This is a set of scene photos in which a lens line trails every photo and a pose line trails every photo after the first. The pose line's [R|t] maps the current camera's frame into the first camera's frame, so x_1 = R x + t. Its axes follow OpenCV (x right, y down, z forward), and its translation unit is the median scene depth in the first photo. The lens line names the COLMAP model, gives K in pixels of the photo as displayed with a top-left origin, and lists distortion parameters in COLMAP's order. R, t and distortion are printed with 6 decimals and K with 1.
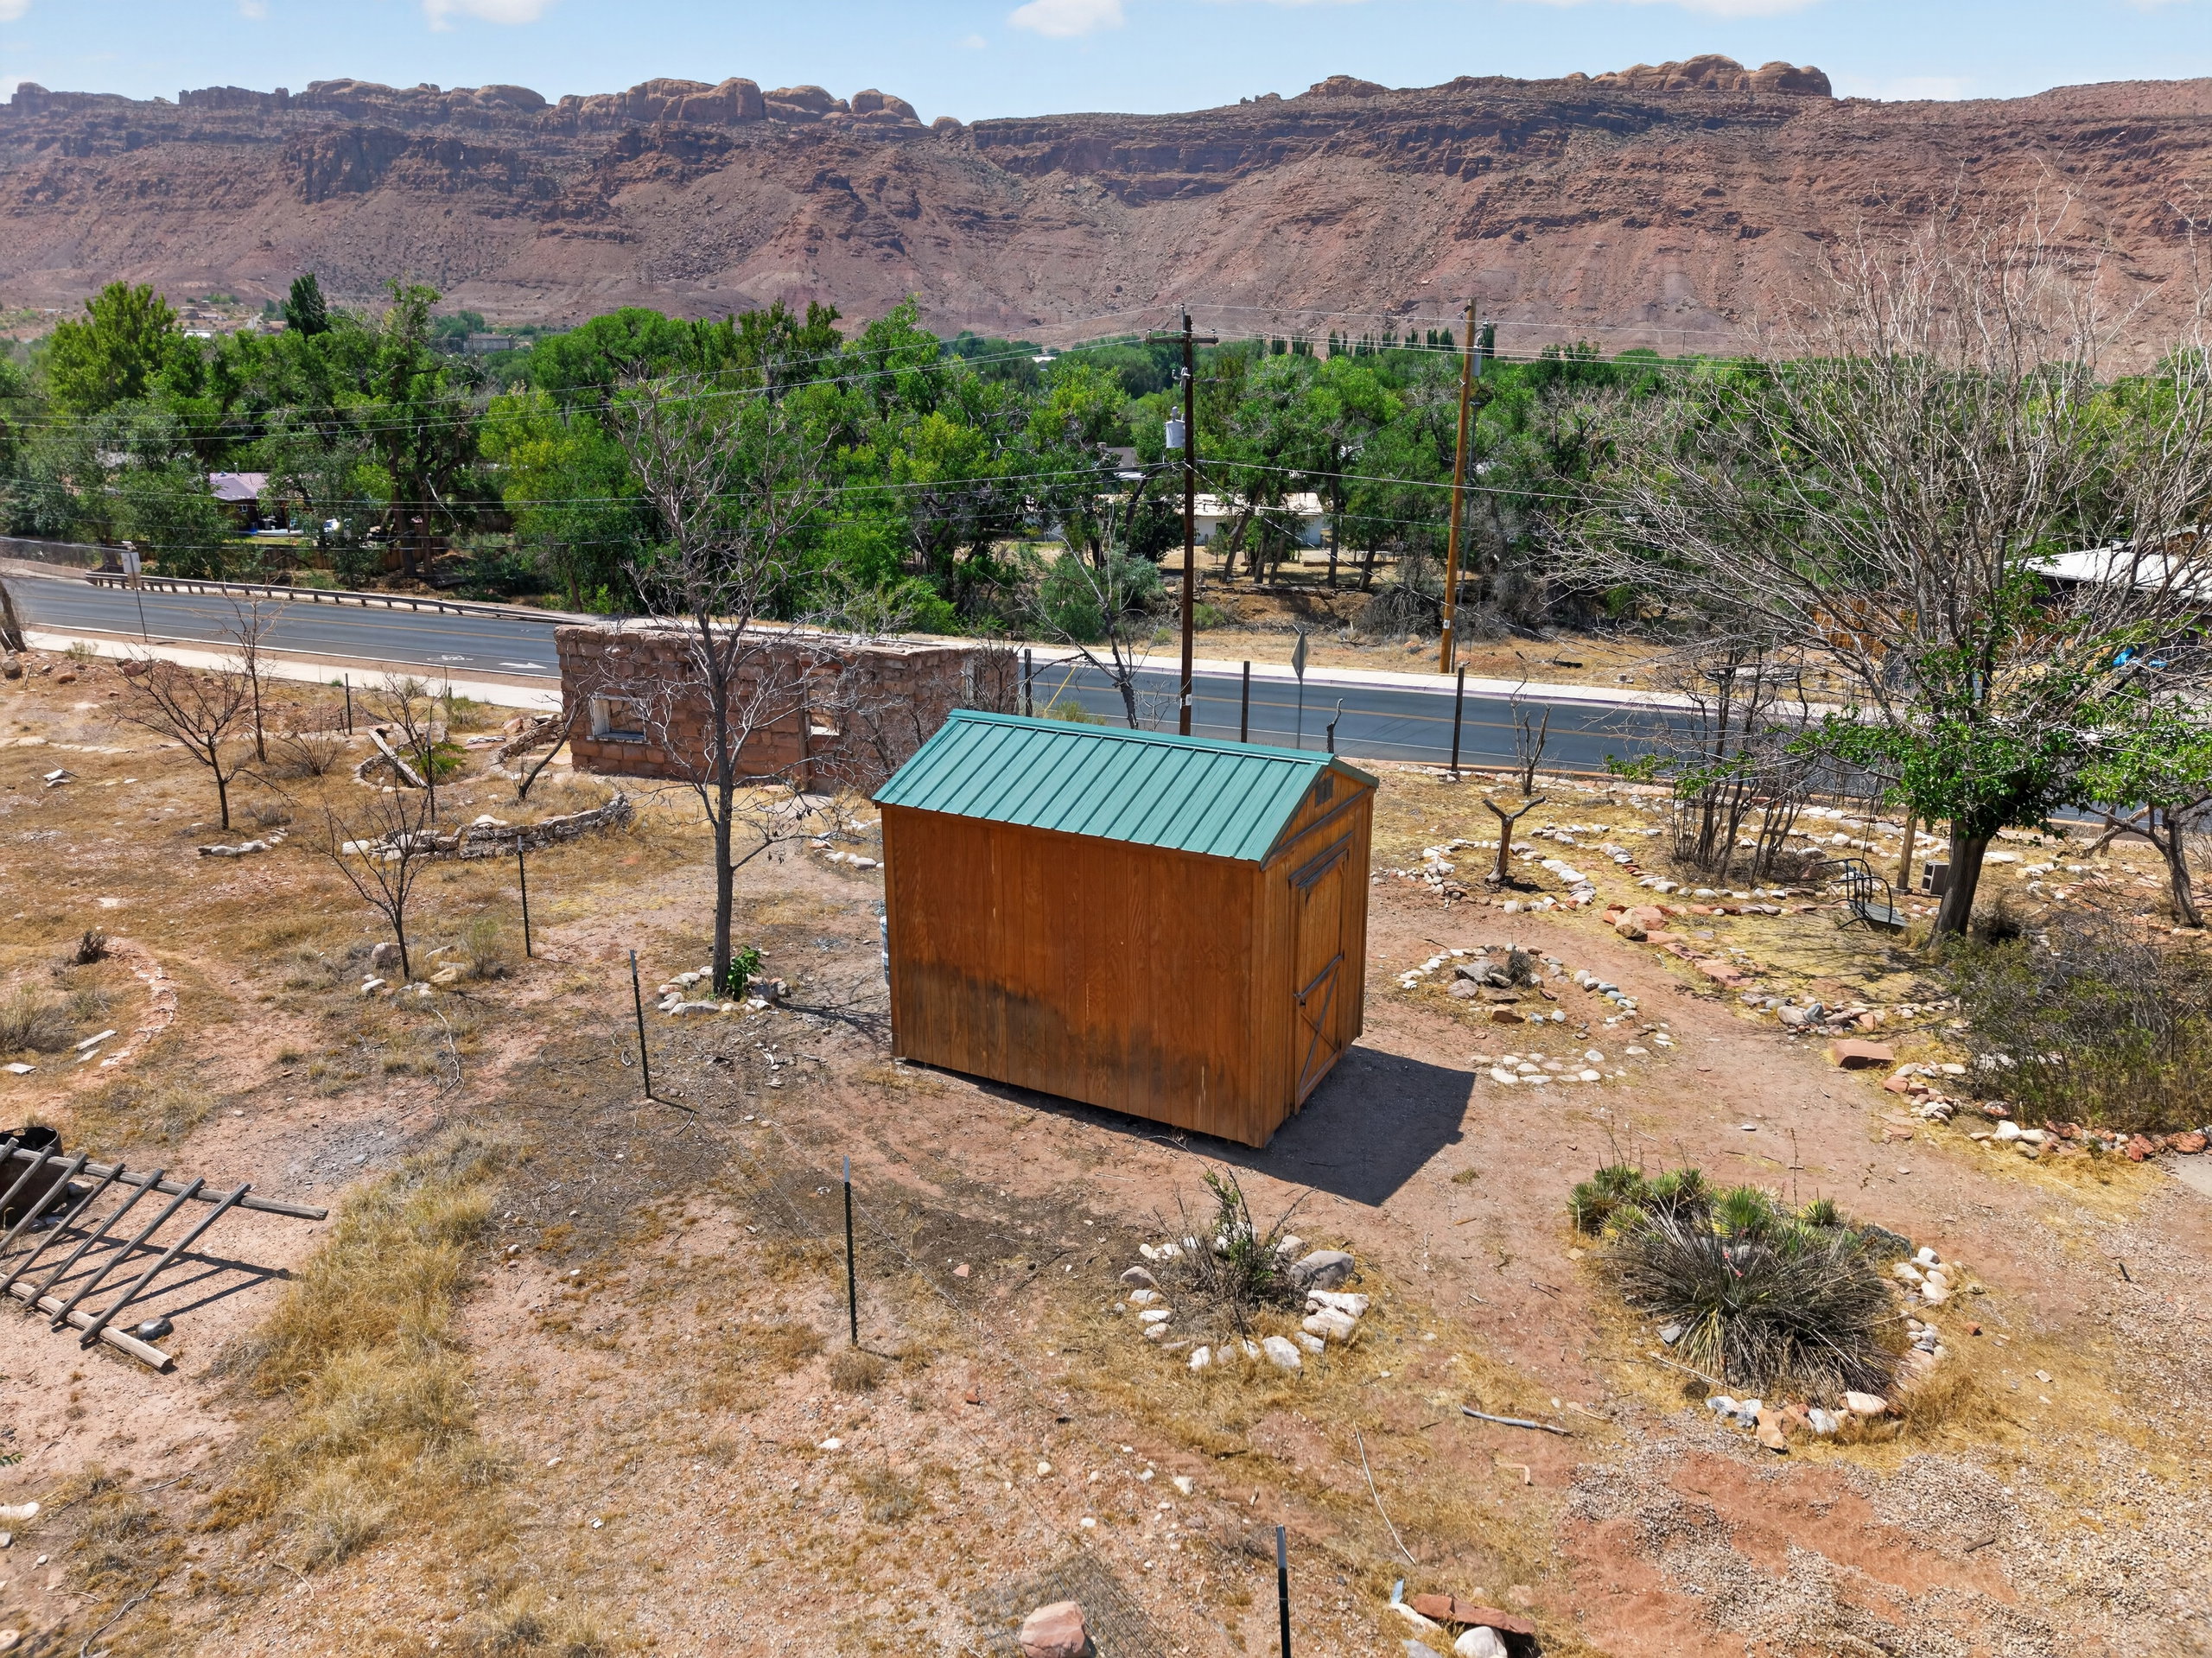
lens RADIAL K [[1478.1, 0, 1101.4], [0, 1478.1, 827.0], [0, 0, 1]] dist [0.034992, -0.030583]
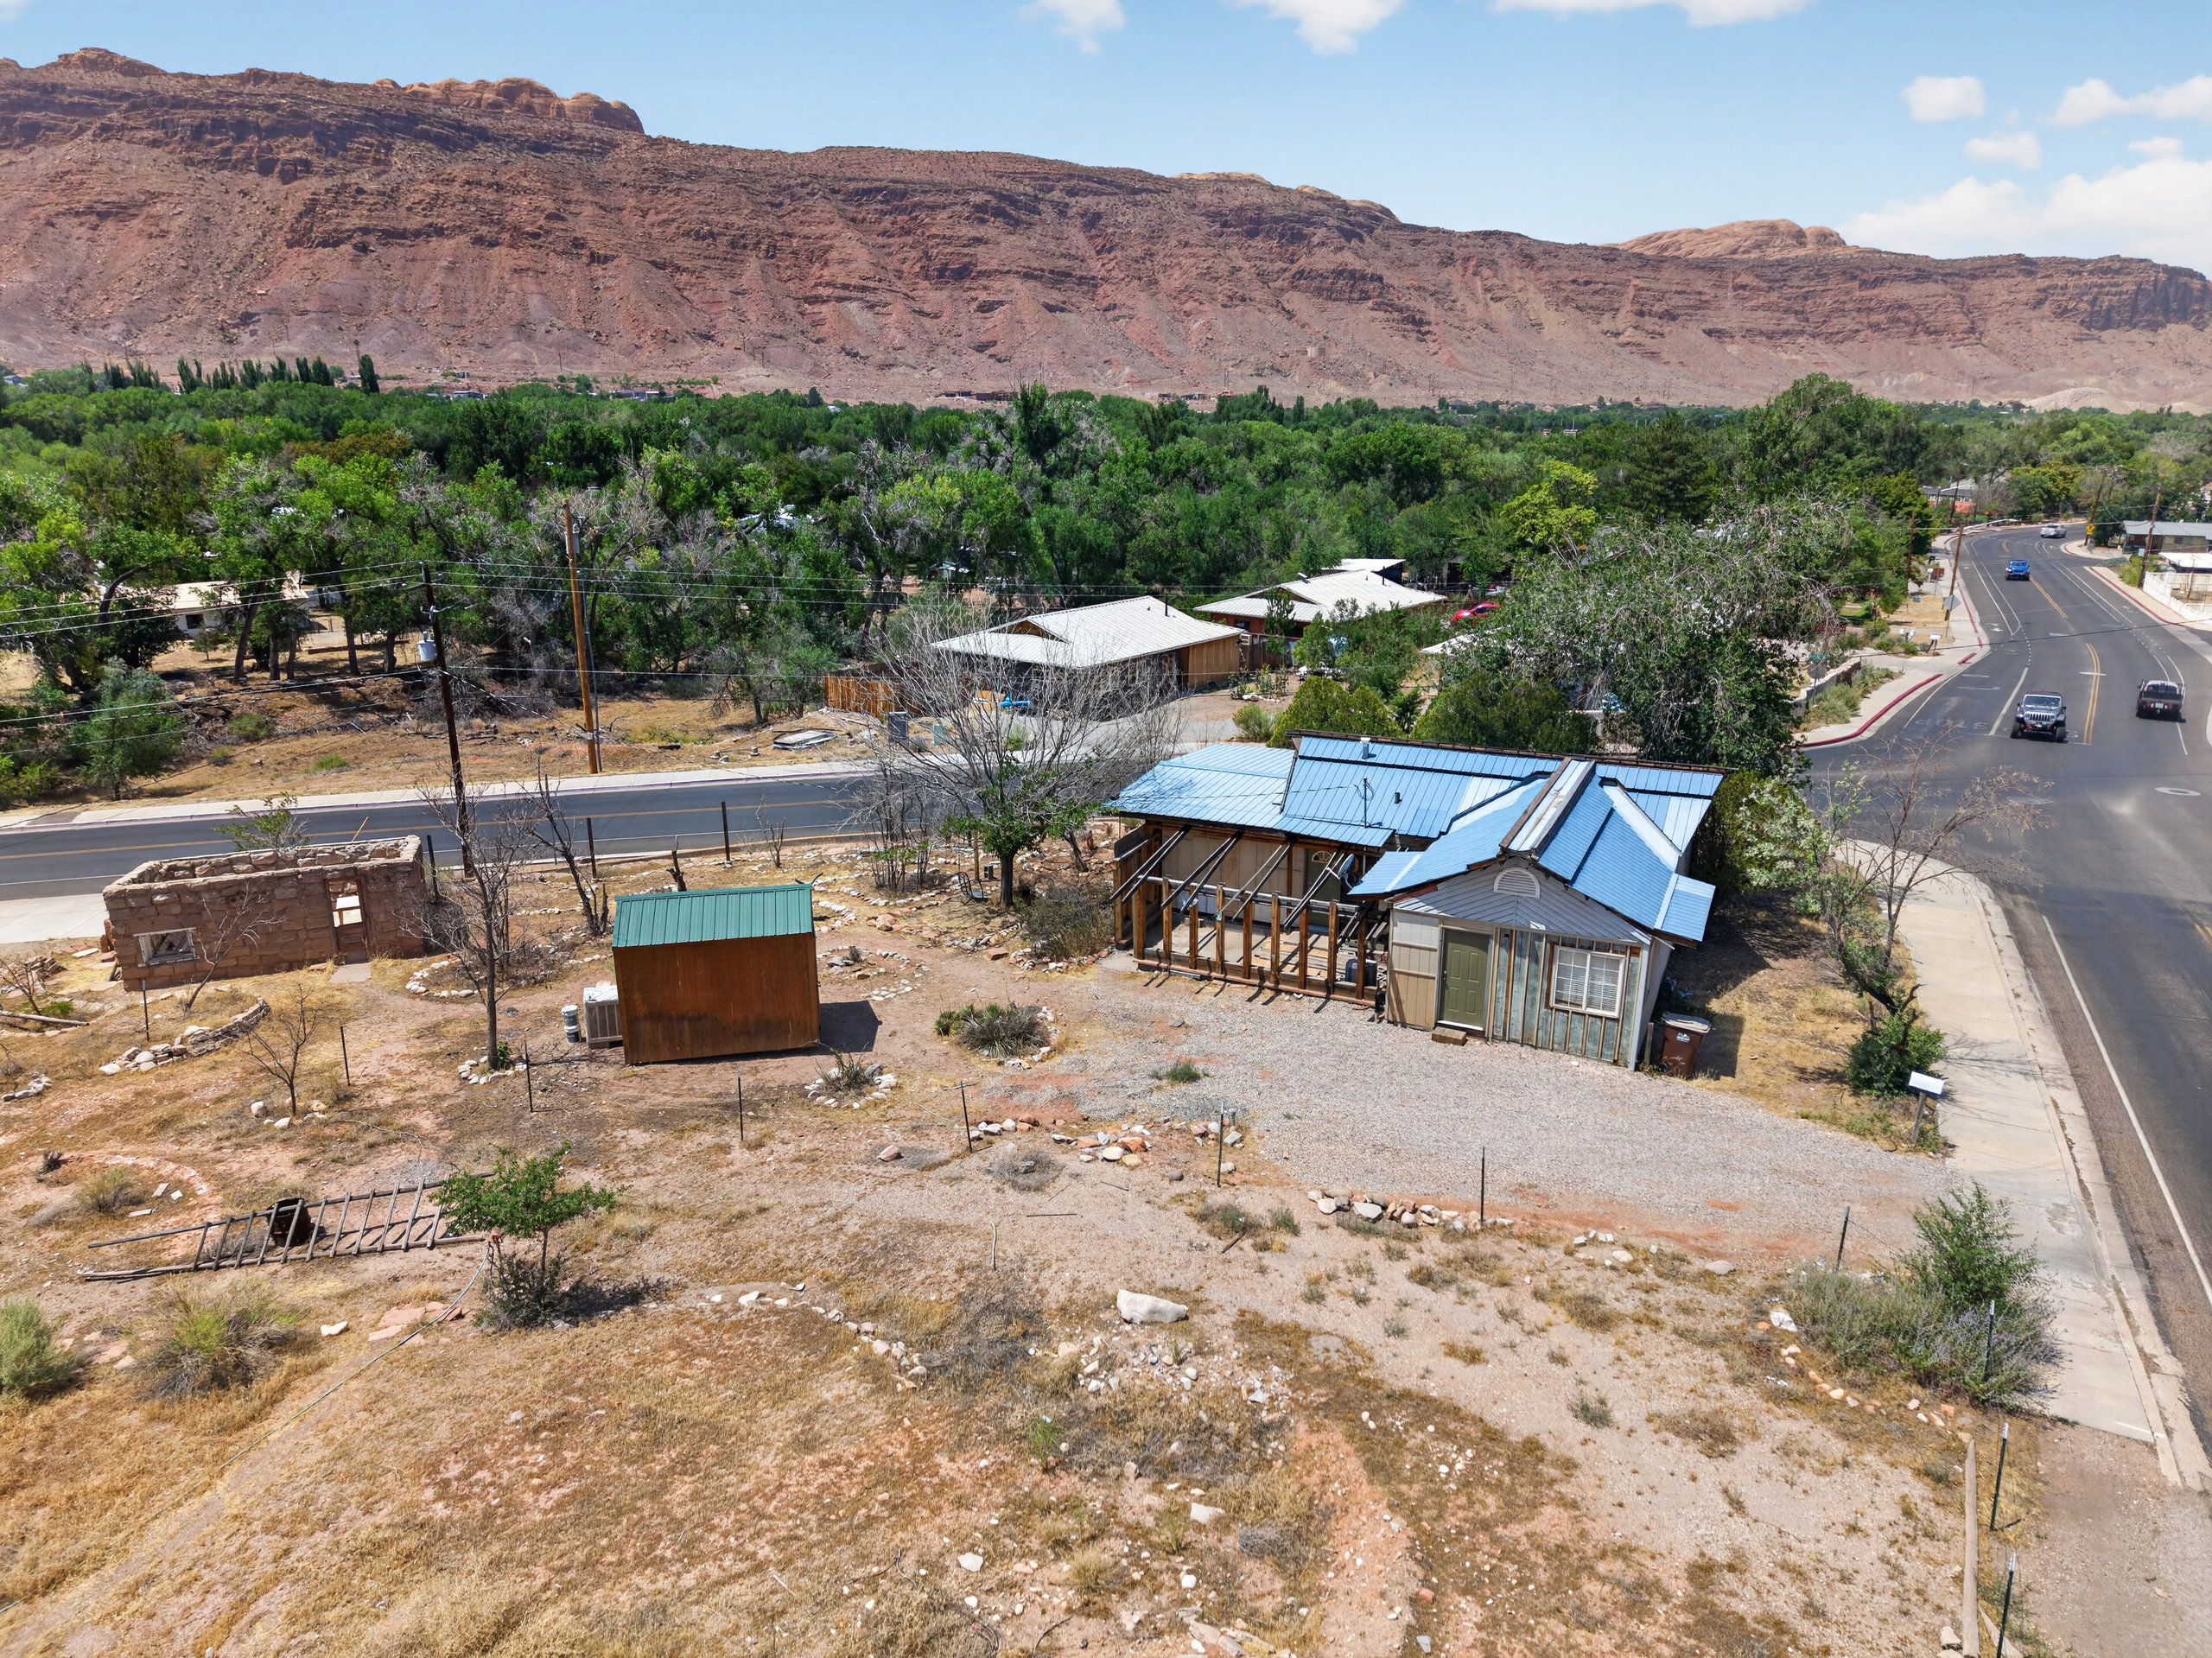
lens RADIAL K [[1478.1, 0, 1101.4], [0, 1478.1, 827.0], [0, 0, 1]] dist [0.034992, -0.030583]
pose [[0.768391, -0.184279, 0.612876, -0.849687], [0.189080, 0.980266, 0.057688, -0.168469], [-0.611412, 0.071556, 0.788071, -1.096611]]
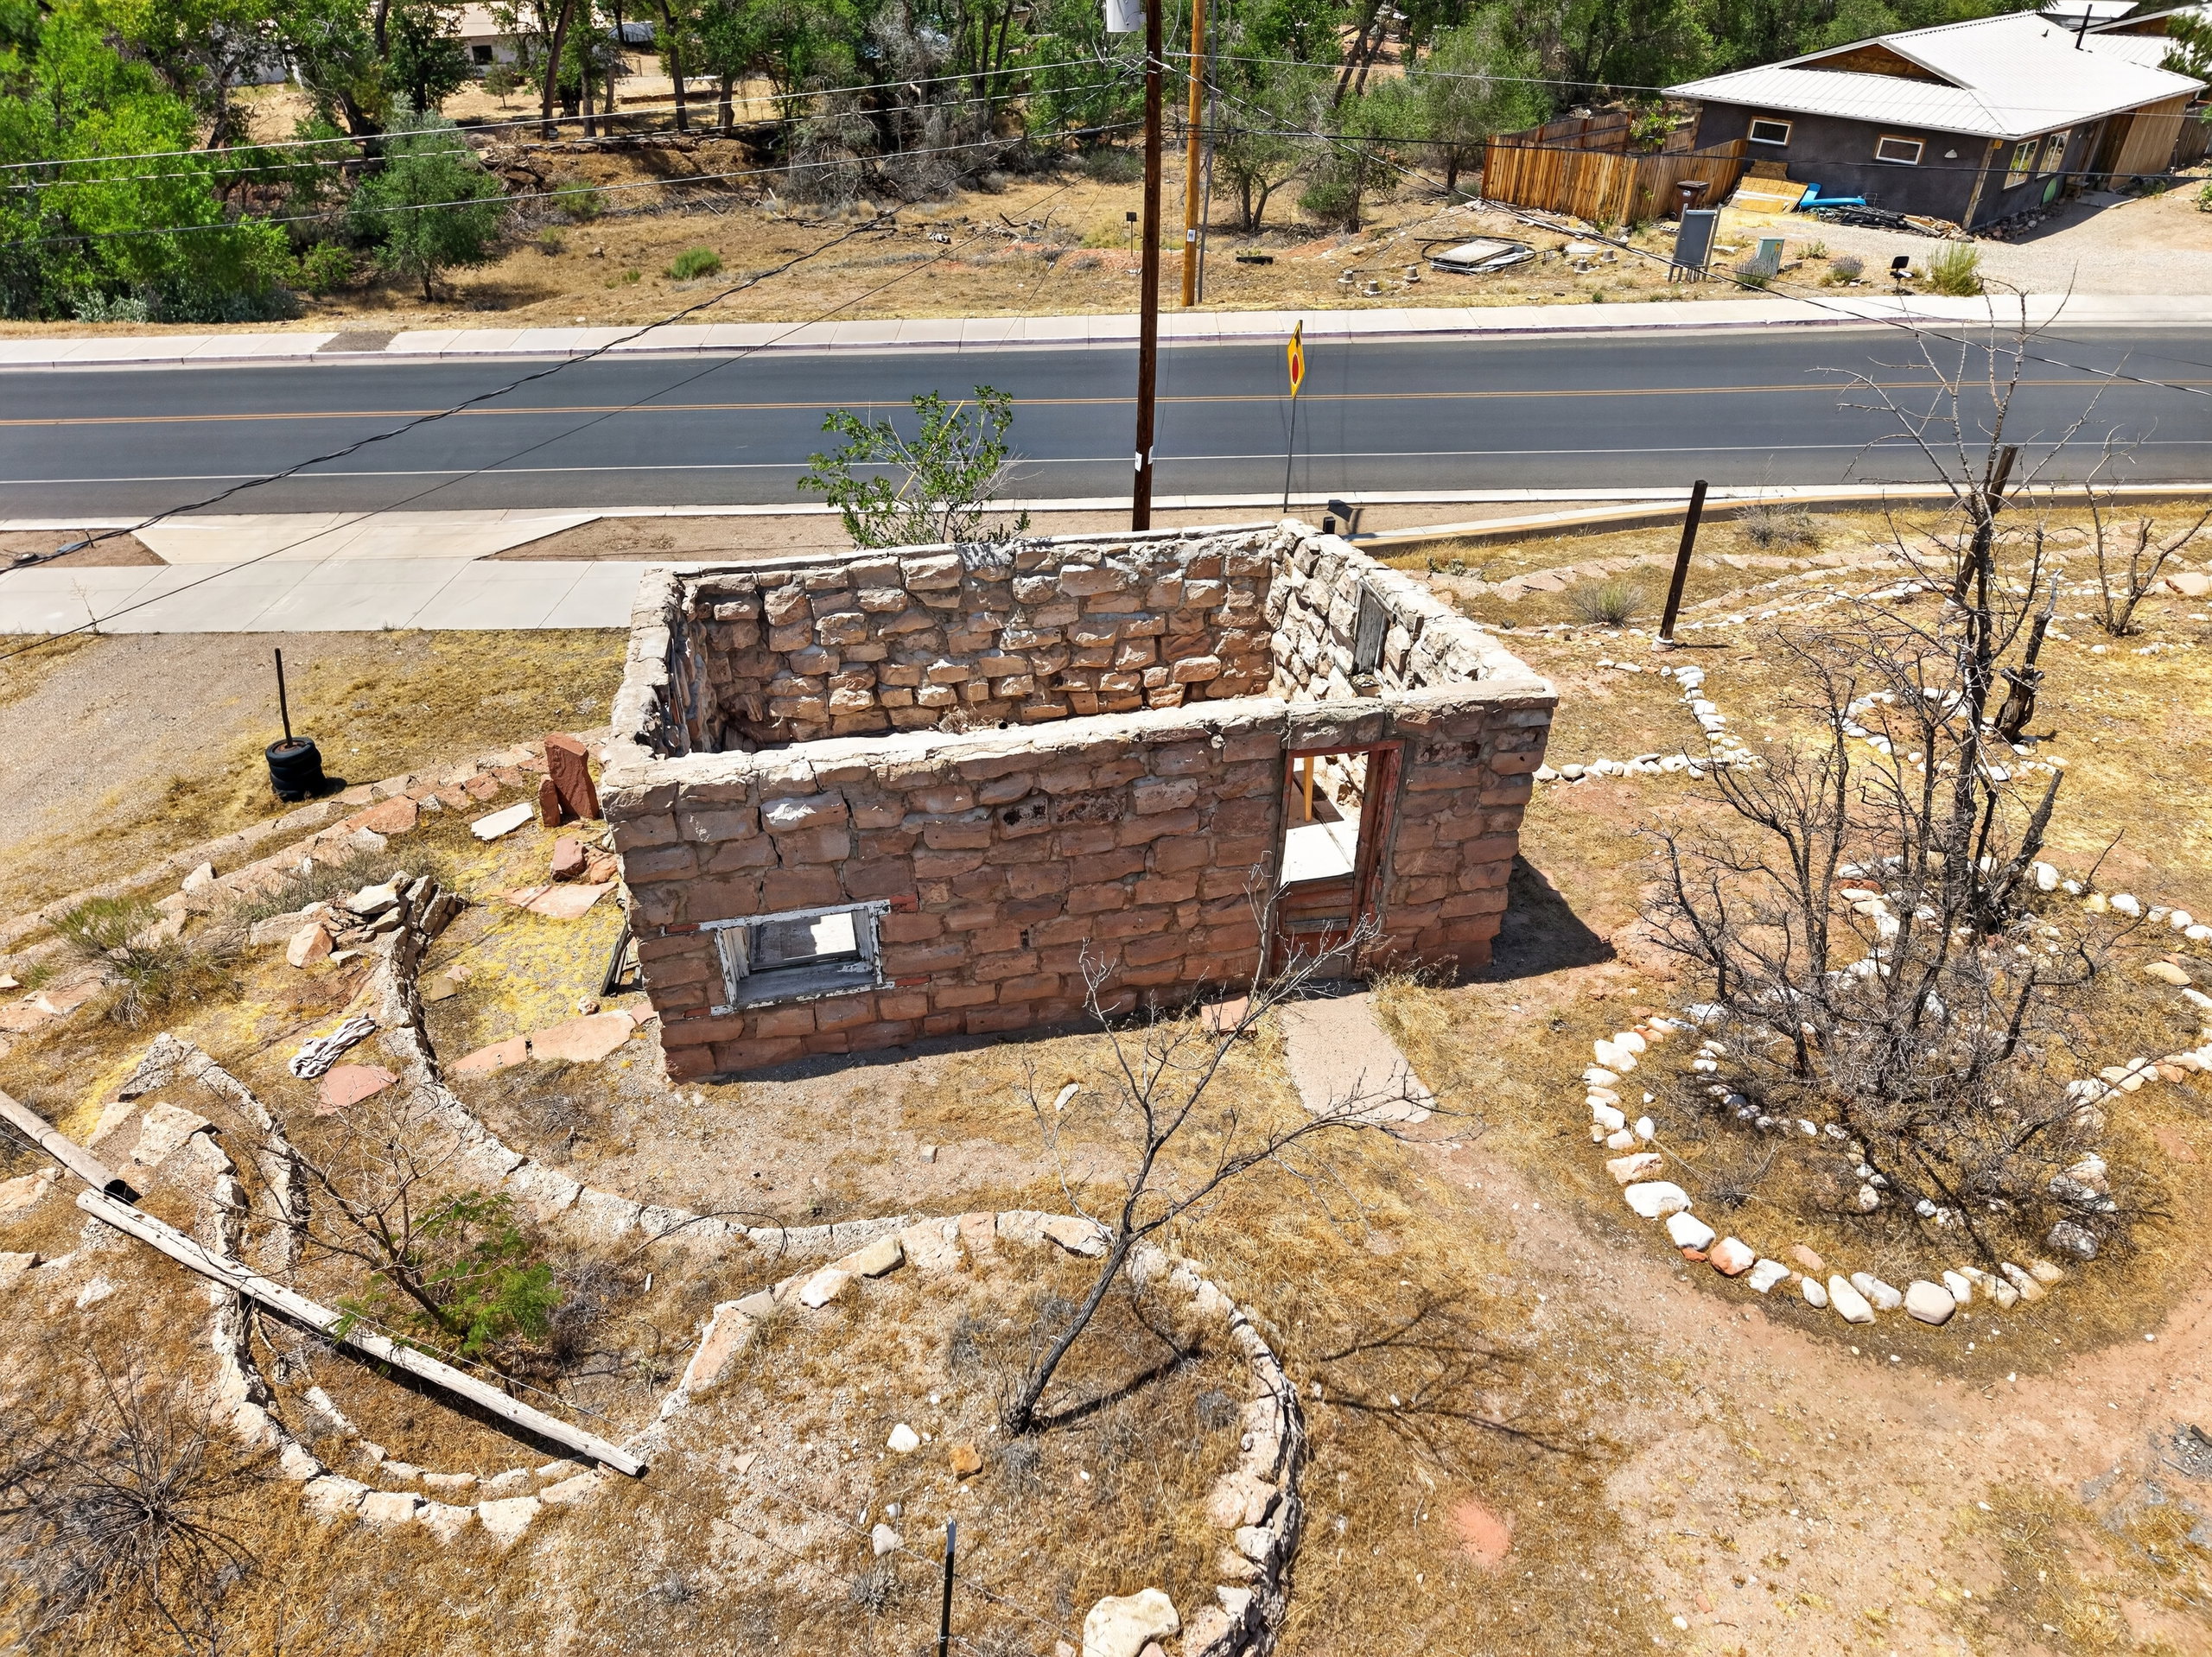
lens RADIAL K [[1501.8, 0, 1131.9], [0, 1501.8, 799.5], [0, 0, 1]] dist [0.019467, -0.000607]
pose [[0.860413, -0.275380, 0.428785, -0.716706], [0.144711, 0.938812, 0.312555, -0.393763], [-0.488620, -0.206876, 0.847616, 1.080557]]
